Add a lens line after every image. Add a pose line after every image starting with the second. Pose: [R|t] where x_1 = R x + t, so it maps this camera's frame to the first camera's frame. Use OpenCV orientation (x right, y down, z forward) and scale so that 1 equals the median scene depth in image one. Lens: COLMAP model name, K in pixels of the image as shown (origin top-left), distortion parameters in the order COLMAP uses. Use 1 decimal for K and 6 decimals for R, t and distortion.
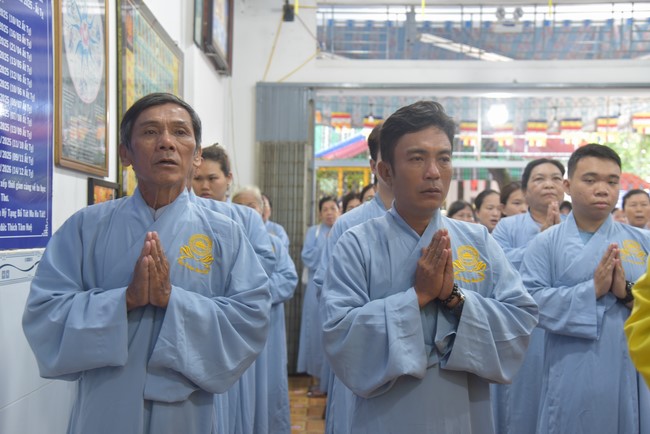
lens RADIAL K [[853.3, 0, 346.3], [0, 853.3, 222.5], [0, 0, 1]] dist [0.261115, 0.000000]
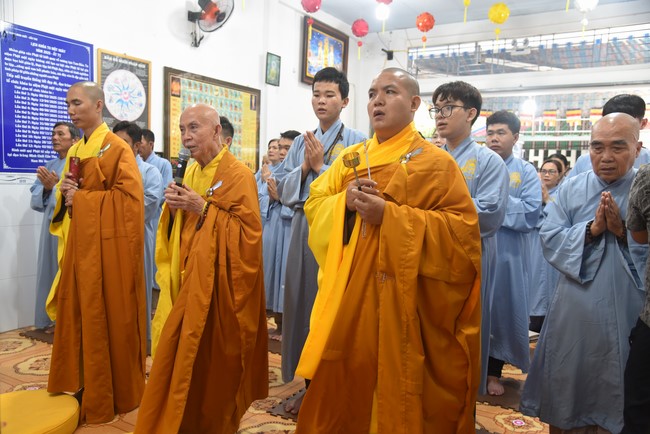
lens RADIAL K [[569.9, 0, 341.4], [0, 569.9, 216.5], [0, 0, 1]] dist [-0.004544, 0.051002]
pose [[0.851976, 0.051403, -0.521051, 0.427453], [-0.018149, 0.997470, 0.068728, 0.007121], [0.523266, -0.049098, 0.850754, -0.051790]]
